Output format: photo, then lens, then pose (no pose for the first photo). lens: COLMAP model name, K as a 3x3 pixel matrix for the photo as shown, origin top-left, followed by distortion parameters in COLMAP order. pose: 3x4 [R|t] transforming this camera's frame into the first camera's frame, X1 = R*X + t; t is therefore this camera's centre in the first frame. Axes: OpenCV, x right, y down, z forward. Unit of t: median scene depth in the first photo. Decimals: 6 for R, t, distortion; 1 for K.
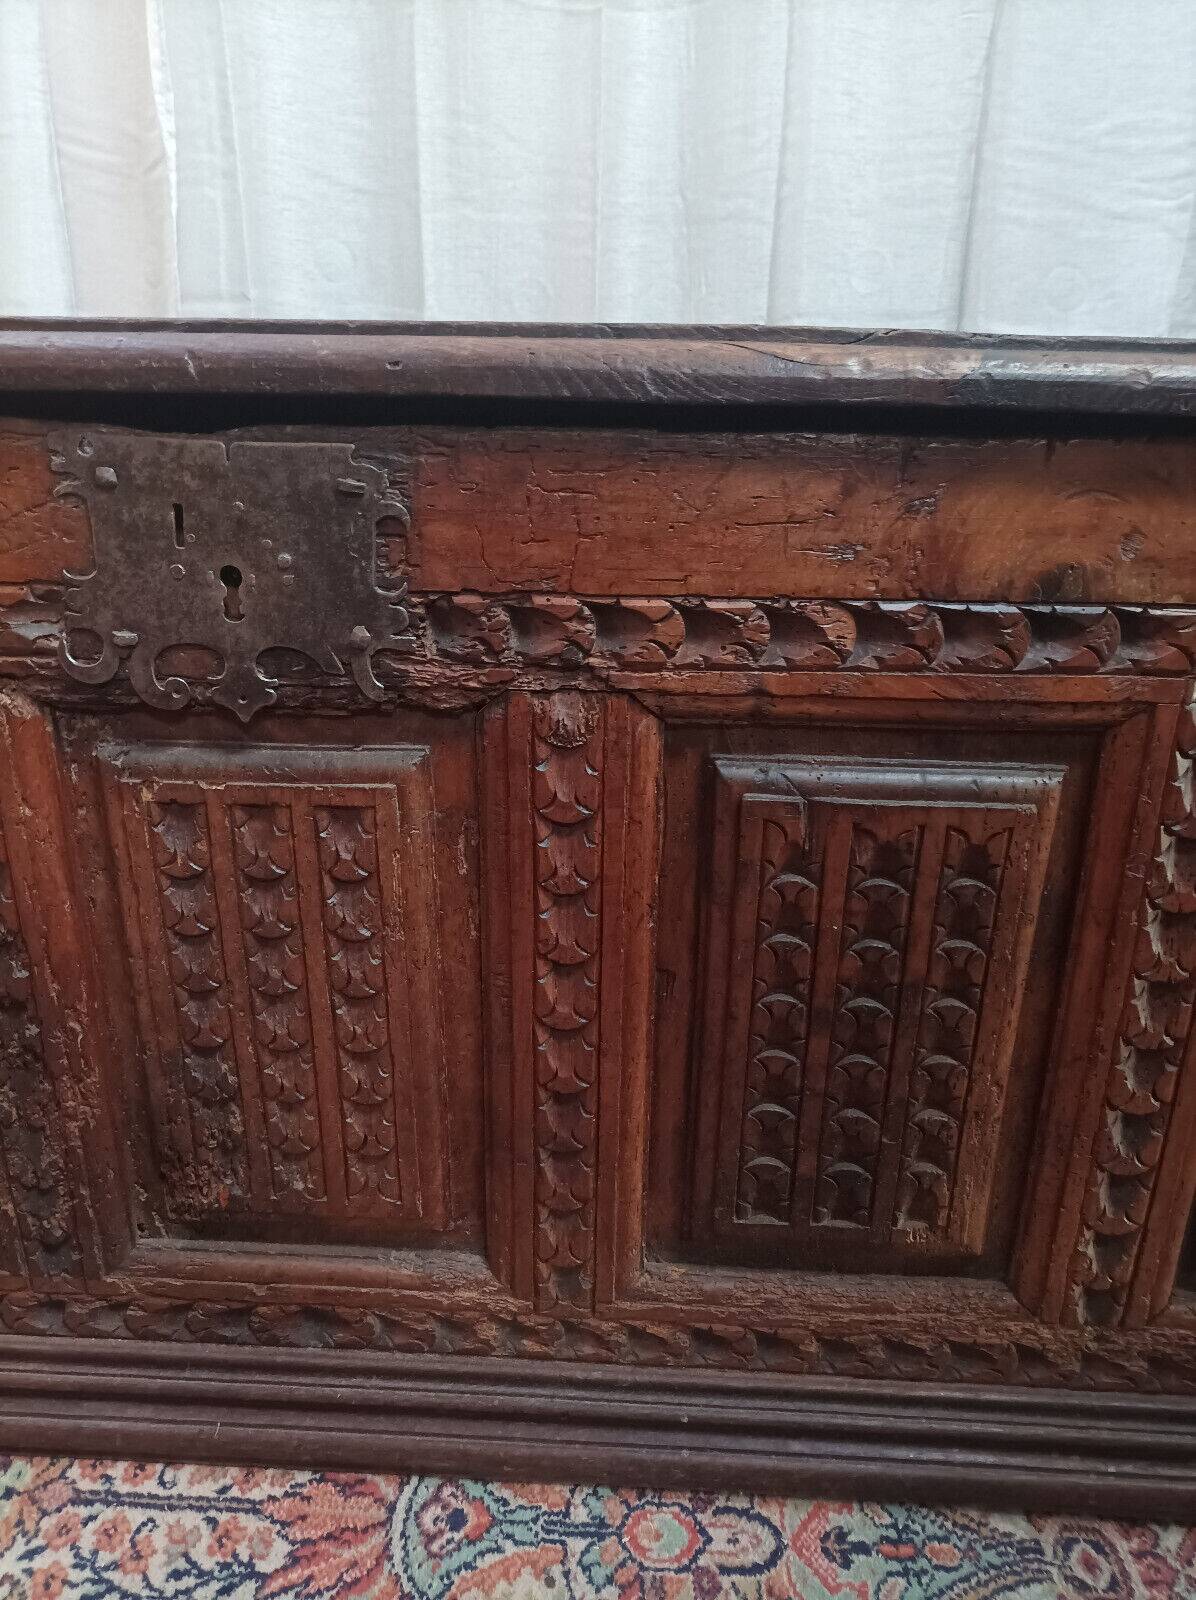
lens RADIAL K [[1179.6, 0, 600.8], [0, 1179.6, 807.2], [0, 0, 1]] dist [0.028871, -0.015768]
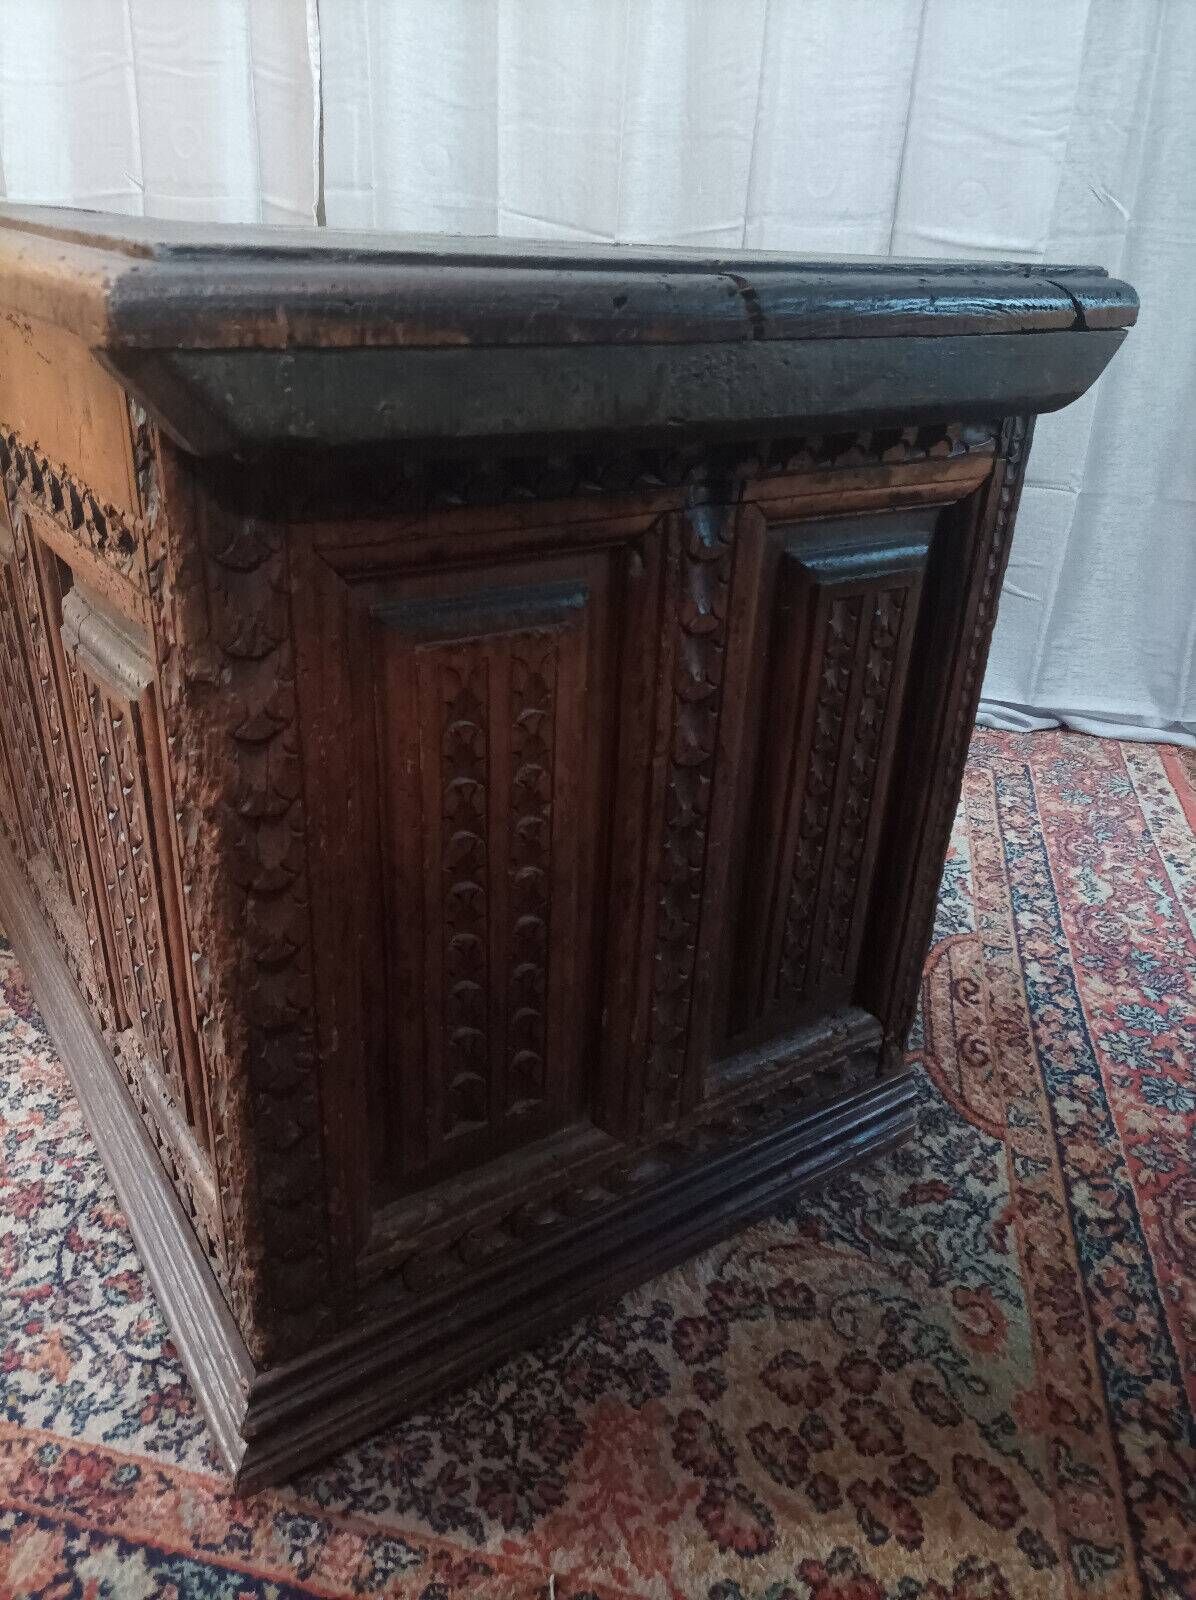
lens RADIAL K [[1179.6, 0, 601.6], [0, 1179.6, 800.0], [0, 0, 1]] dist [0.028871, -0.015768]
pose [[0.982987, 0.106473, -0.149668, 0.457385], [-0.092905, 0.991141, 0.094910, 0.229771], [0.158447, -0.079390, 0.984171, -0.700221]]
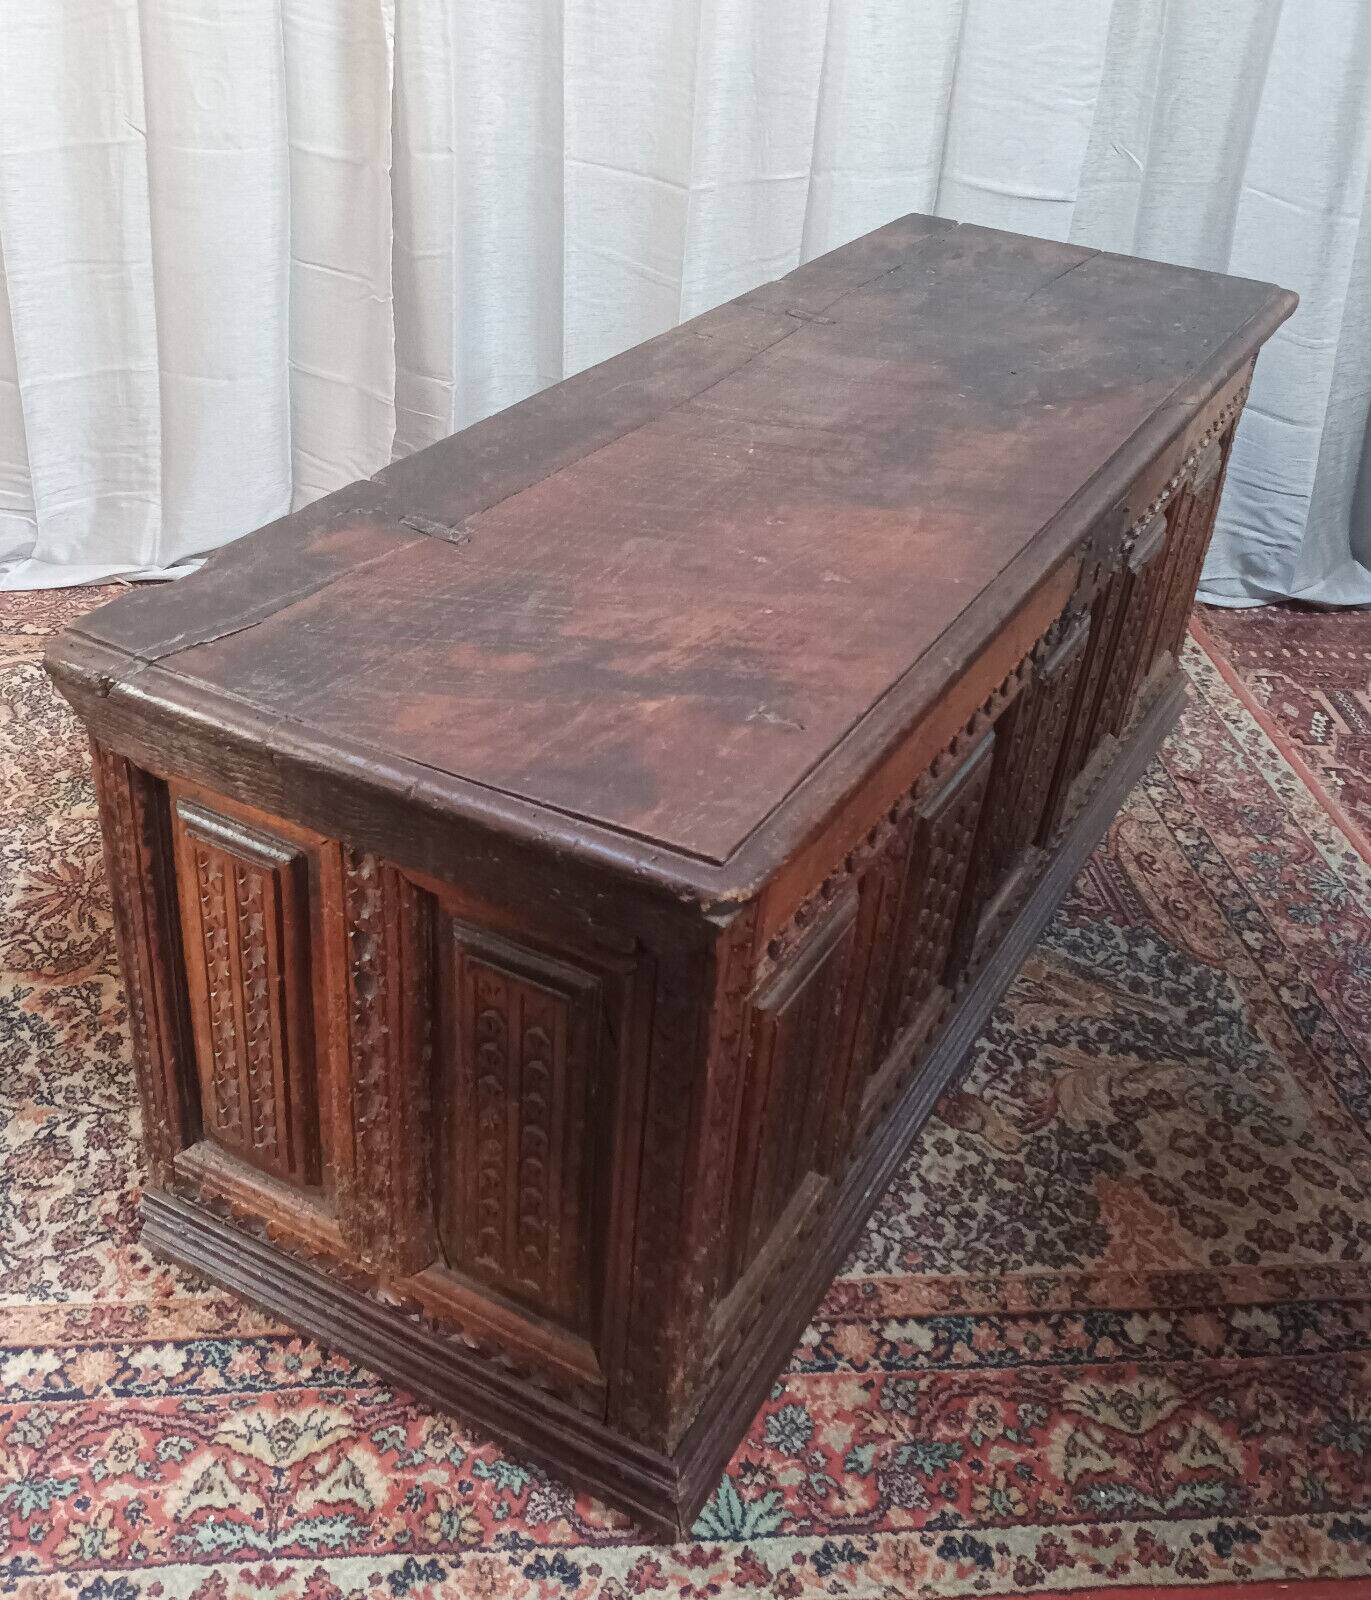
lens RADIAL K [[1581.0, 0, 701.3], [0, 1581.0, 754.2], [0, 0, 1]] dist [0.028341, 0.000000]
pose [[0.987737, -0.039918, 0.150940, -0.544937], [0.007528, 0.977815, 0.209335, -0.228431], [-0.155947, -0.205631, 0.966124, -1.706520]]
